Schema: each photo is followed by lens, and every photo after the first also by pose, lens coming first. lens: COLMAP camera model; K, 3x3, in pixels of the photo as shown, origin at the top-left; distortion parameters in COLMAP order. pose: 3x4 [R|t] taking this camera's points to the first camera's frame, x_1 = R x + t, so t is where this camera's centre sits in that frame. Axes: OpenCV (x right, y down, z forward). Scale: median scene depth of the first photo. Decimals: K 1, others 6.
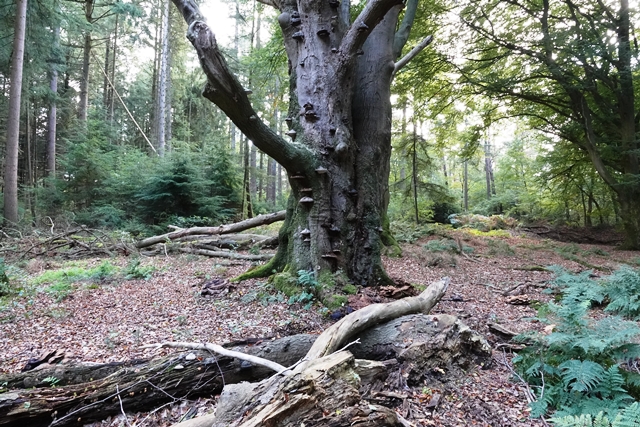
lens RADIAL K [[433.9, 0, 320.5], [0, 433.9, 213.4], [0, 0, 1]] dist [0.018448, 0.000584]
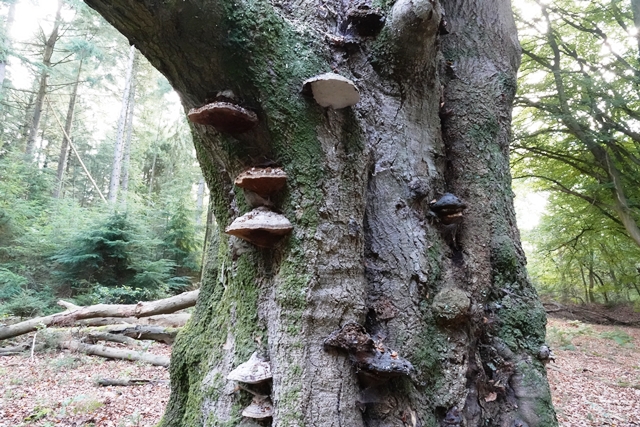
lens RADIAL K [[433.9, 0, 319.7], [0, 433.9, 210.2], [0, 0, 1]] dist [0.018448, 0.000584]
pose [[0.998636, 0.022323, 0.047204, -0.005880], [-0.014029, 0.985475, -0.169242, -0.000461], [-0.050296, 0.168349, 0.984443, 0.357268]]
